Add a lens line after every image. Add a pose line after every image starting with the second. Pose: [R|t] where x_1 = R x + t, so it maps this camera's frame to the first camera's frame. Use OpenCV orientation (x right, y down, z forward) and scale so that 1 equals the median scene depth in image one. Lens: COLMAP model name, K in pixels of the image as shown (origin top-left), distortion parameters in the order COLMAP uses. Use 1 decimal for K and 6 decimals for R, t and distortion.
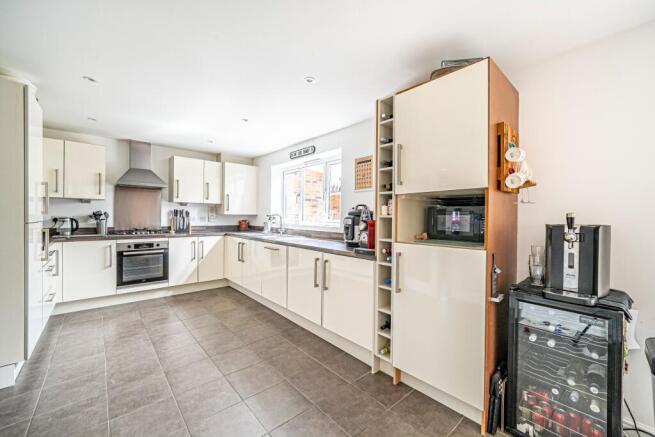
lens RADIAL K [[261.0, 0, 326.7], [0, 261.0, 219.0], [0, 0, 1]] dist [-0.003205, -0.000328]
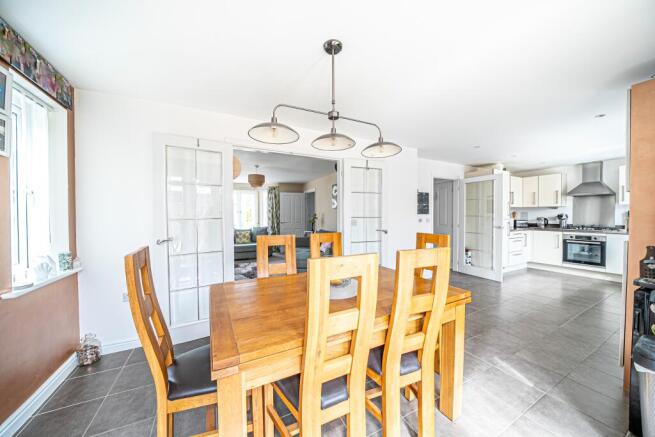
lens RADIAL K [[224.9, 0, 326.9], [0, 224.9, 220.3], [0, 0, 1]] dist [-0.019817, 0.001789]
pose [[-0.257004, 0.008414, -0.966374, 0.808187], [-0.006132, 0.999928, 0.010337, 0.004741], [0.966391, 0.008583, -0.256933, -0.040631]]
